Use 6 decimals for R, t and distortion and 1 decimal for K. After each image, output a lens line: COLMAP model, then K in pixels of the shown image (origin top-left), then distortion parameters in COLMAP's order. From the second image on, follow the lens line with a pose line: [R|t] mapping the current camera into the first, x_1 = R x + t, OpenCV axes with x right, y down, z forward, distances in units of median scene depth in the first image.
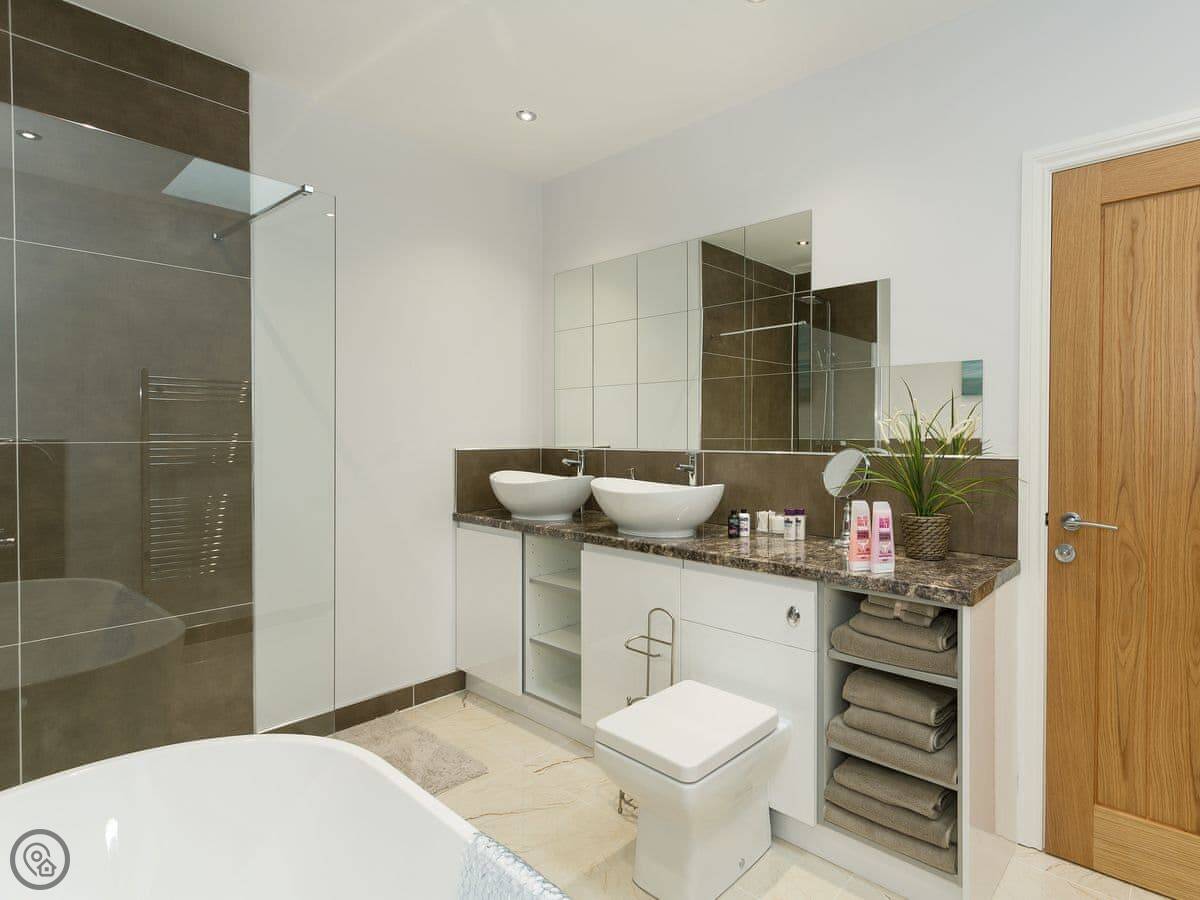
lens RADIAL K [[639.7, 0, 600.4], [0, 639.7, 442.7], [0, 0, 1]] dist [-0.000119, 0.000057]
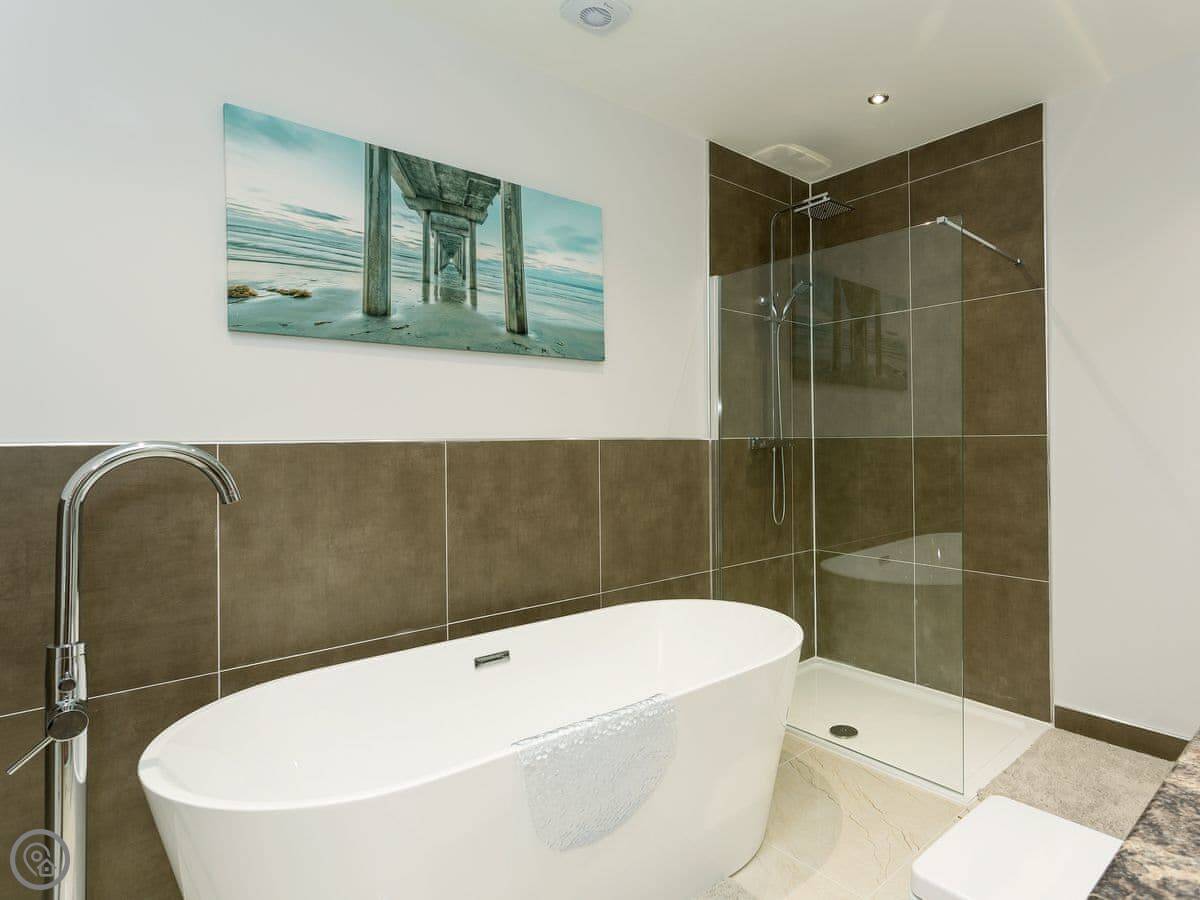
lens RADIAL K [[639.7, 0, 600.1], [0, 639.7, 446.5], [0, 0, 1]] dist [-0.000119, 0.000057]
pose [[-0.120380, 0.006593, -0.992706, 0.649320], [0.001321, 0.999978, 0.006481, 0.008941], [0.992727, -0.000531, -0.120386, 0.370523]]
